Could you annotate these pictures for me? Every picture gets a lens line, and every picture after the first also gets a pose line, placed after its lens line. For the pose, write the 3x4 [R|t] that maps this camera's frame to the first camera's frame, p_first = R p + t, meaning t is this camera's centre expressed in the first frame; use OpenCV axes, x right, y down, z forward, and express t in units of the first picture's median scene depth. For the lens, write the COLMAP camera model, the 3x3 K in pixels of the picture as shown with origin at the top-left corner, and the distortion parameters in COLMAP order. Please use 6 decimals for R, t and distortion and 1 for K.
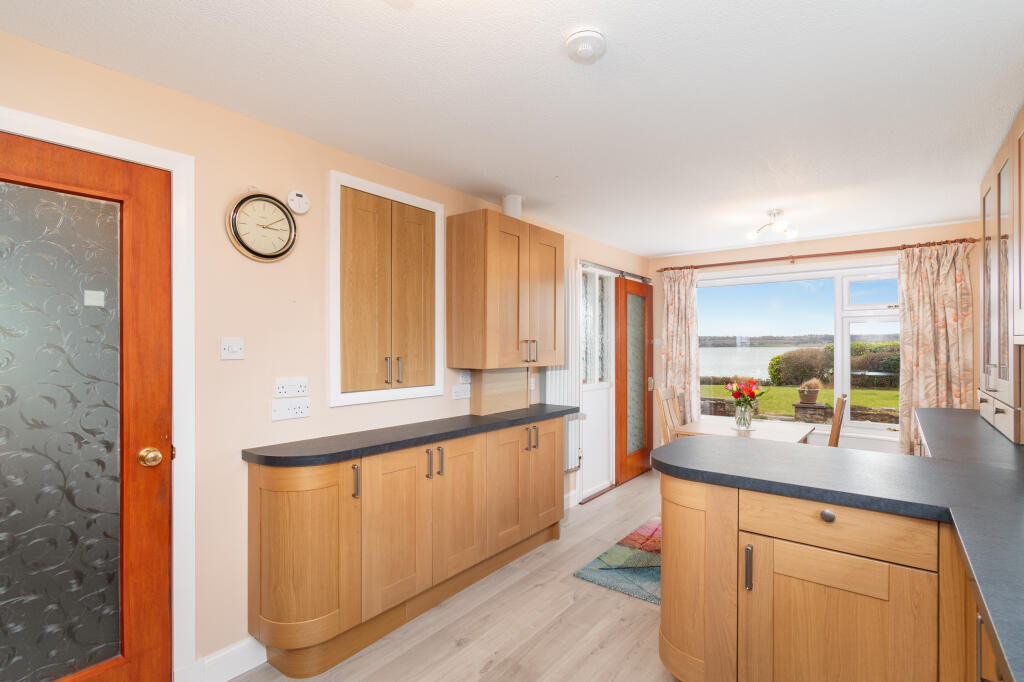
lens RADIAL K [[477.6, 0, 517.8], [0, 477.6, 344.9], [0, 0, 1]] dist [-0.003722, -0.000422]
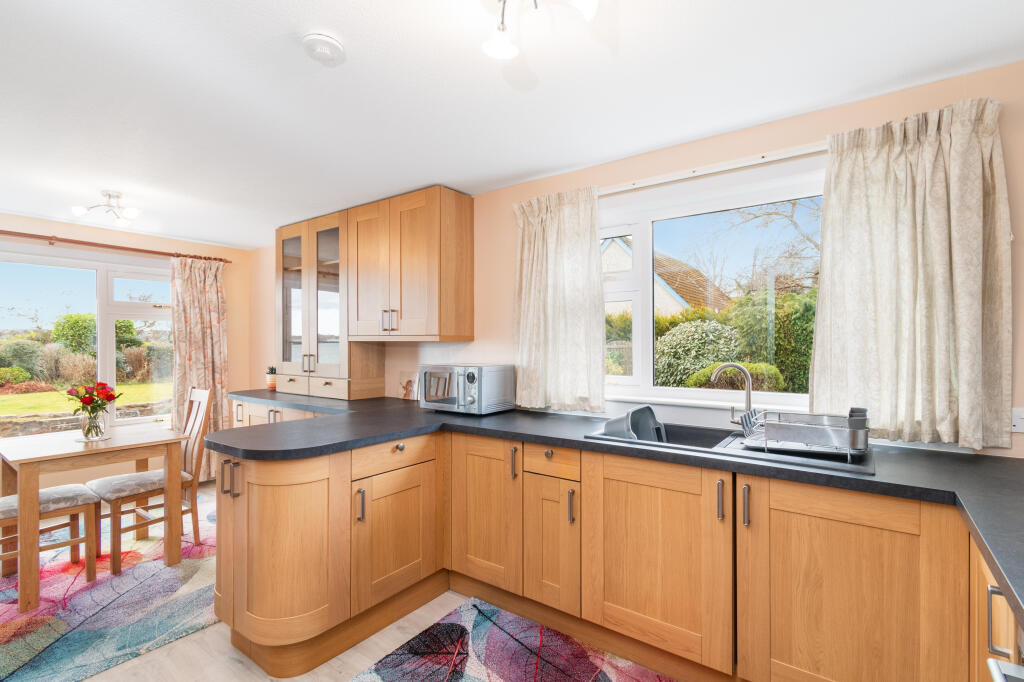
lens RADIAL K [[477.6, 0, 518.1], [0, 477.6, 343.6], [0, 0, 1]] dist [-0.003722, -0.000422]
pose [[-0.028517, 0.001465, 0.999592, -0.351625], [-0.000551, 0.999999, -0.001482, 0.004875], [-0.999593, -0.000593, -0.028516, 0.237916]]
